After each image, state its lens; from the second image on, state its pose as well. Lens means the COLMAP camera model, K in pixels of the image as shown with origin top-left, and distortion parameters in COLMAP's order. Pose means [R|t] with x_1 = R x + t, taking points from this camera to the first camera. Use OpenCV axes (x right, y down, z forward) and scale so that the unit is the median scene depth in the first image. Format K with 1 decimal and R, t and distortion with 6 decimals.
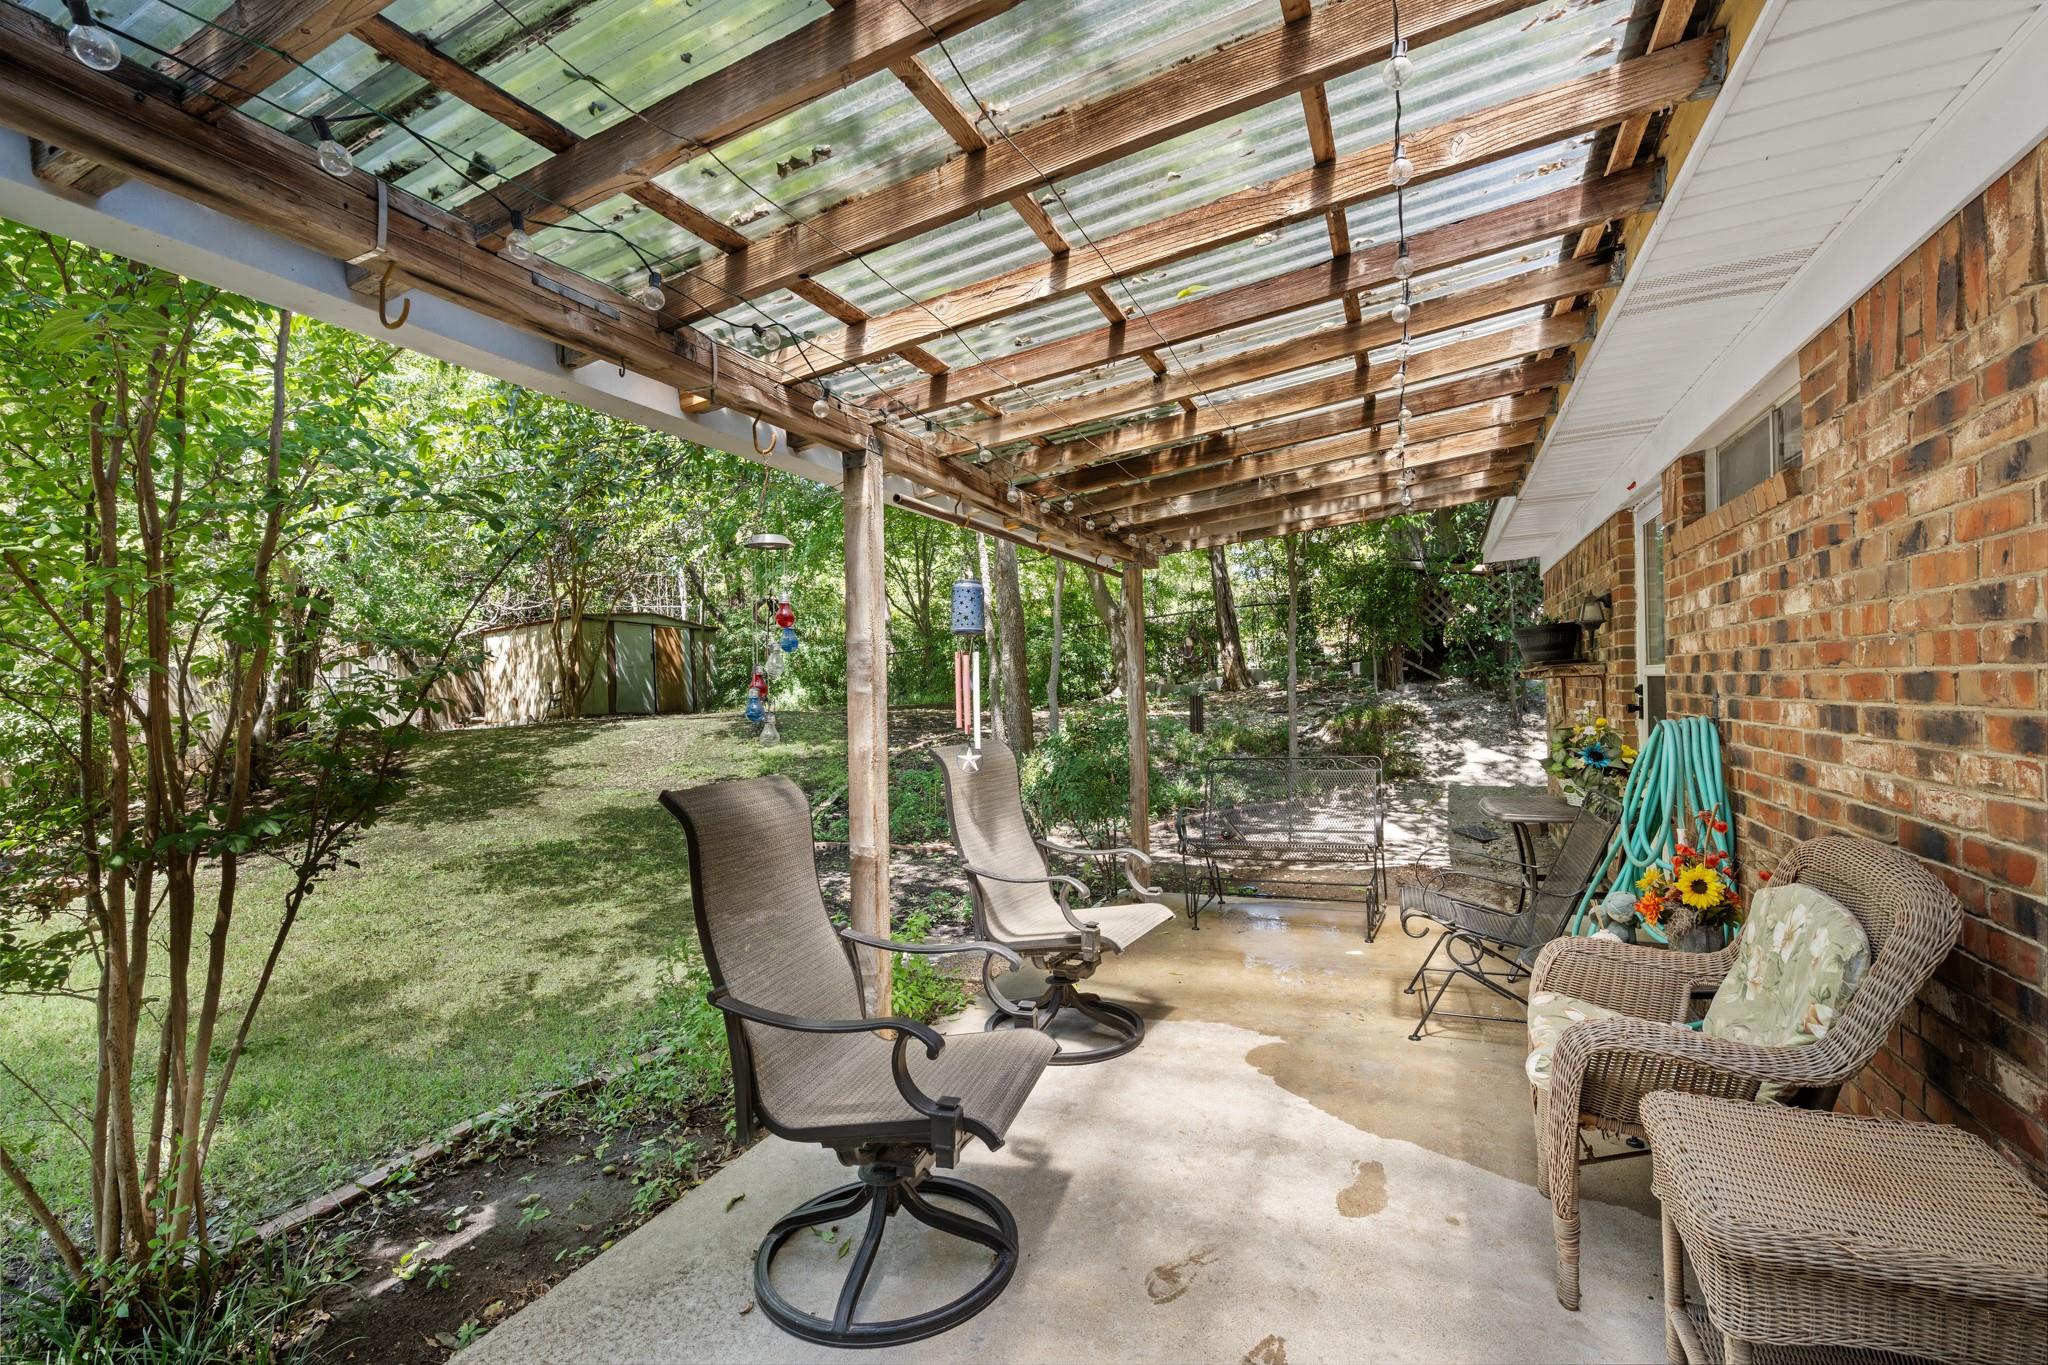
lens RADIAL K [[923.9, 0, 1024.0], [0, 923.9, 682.5], [0, 0, 1]] dist [0.000727, 0.000435]
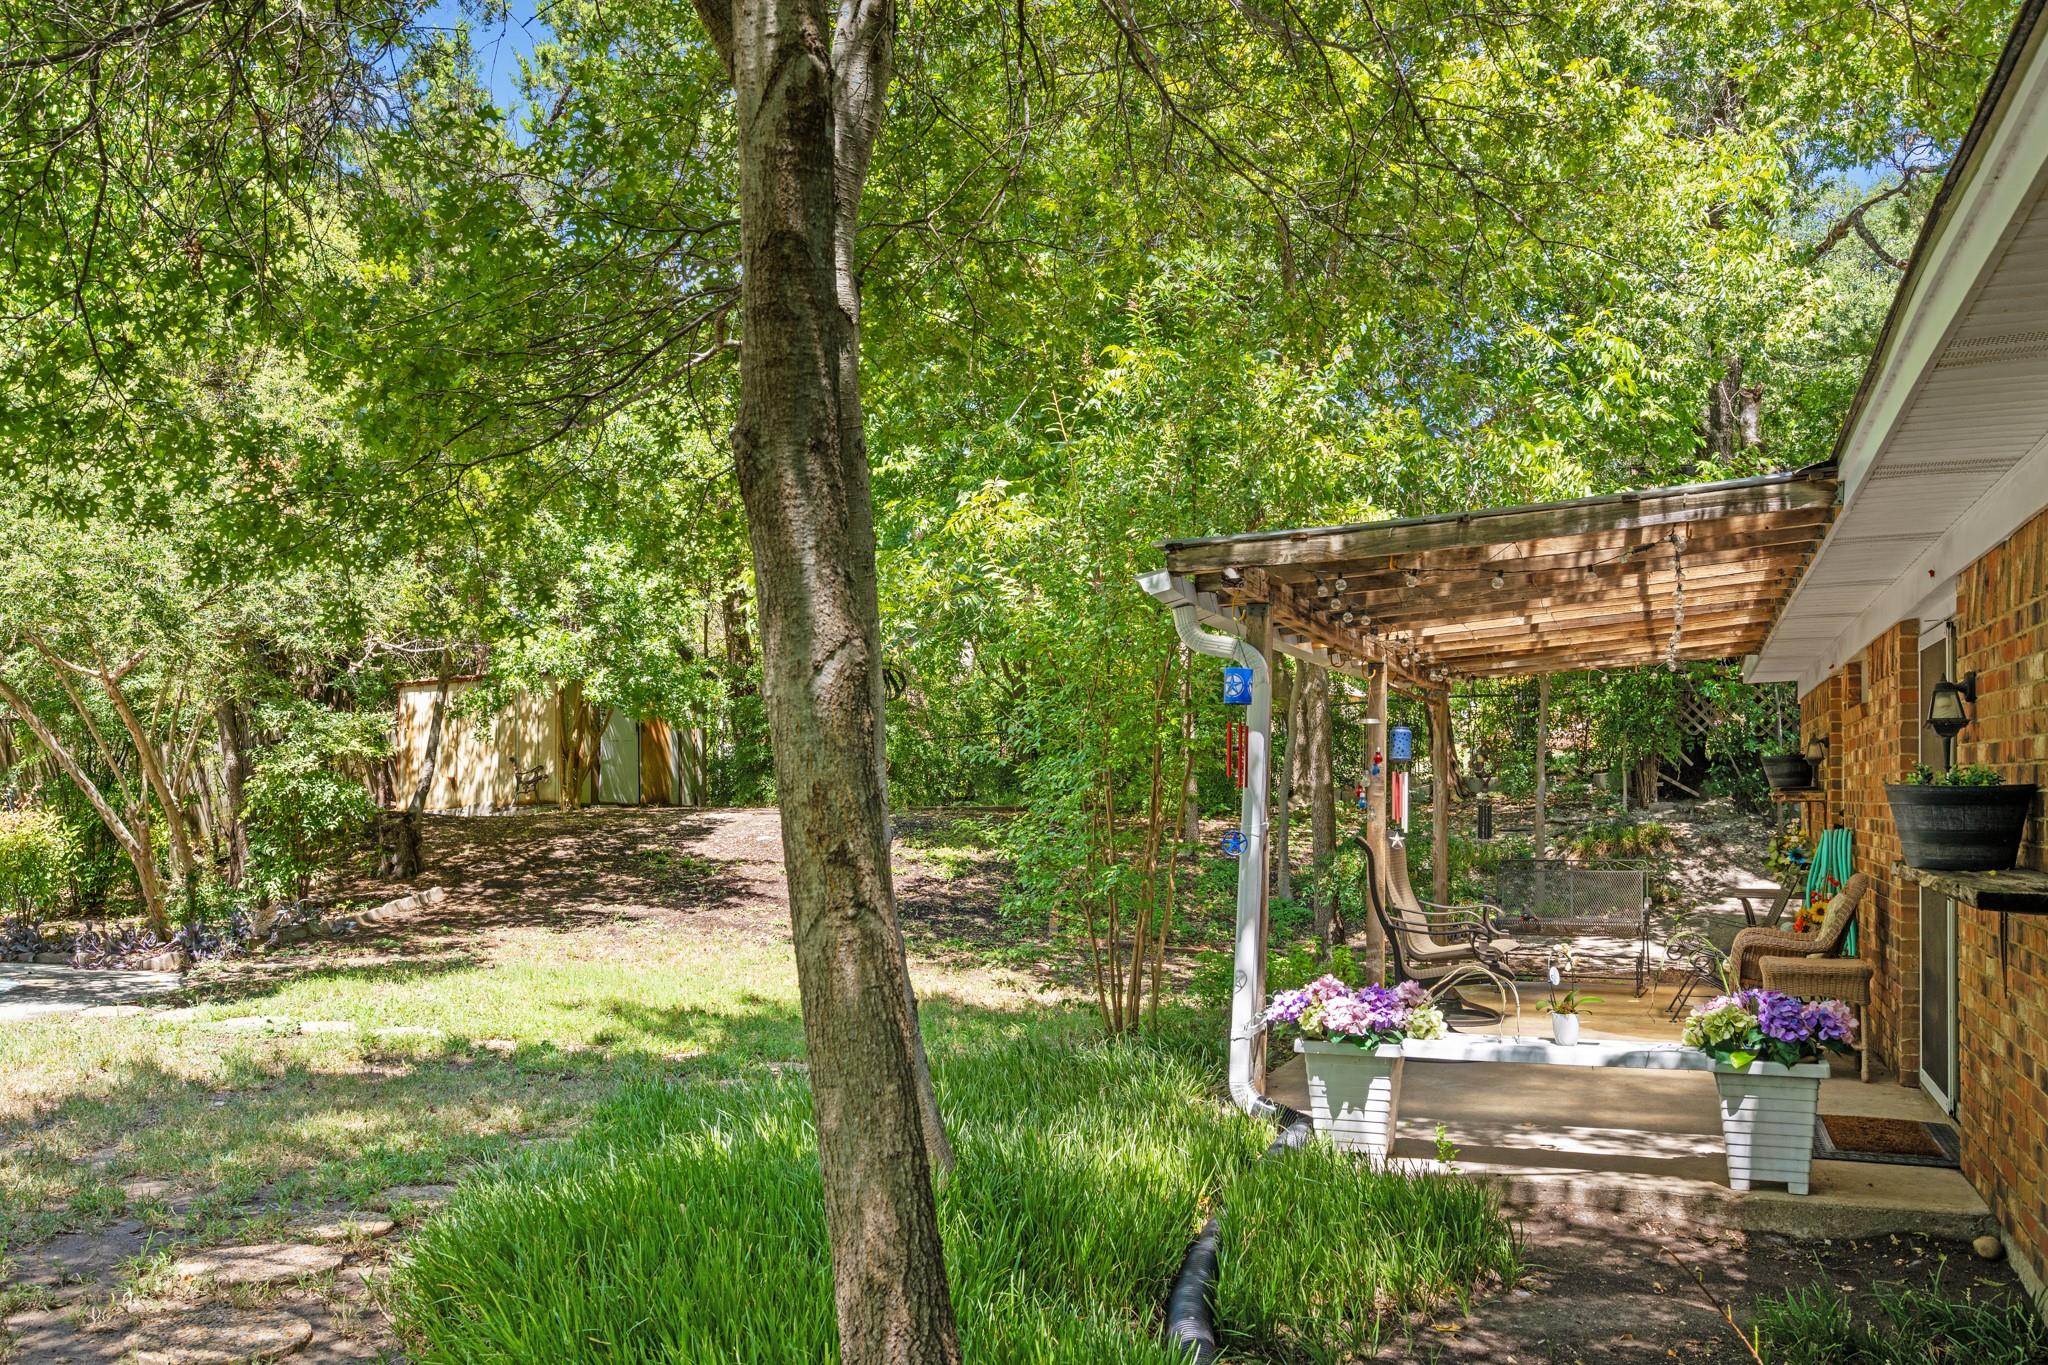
lens RADIAL K [[1776.4, 0, 1024.0], [0, 1776.4, 682.5], [0, 0, 1]] dist [-0.002820, 0.005561]
pose [[0.997740, 0.039651, 0.054255, -0.289845], [-0.036771, 0.997912, -0.053093, -0.000343], [-0.056246, 0.050978, 0.997115, -0.660397]]
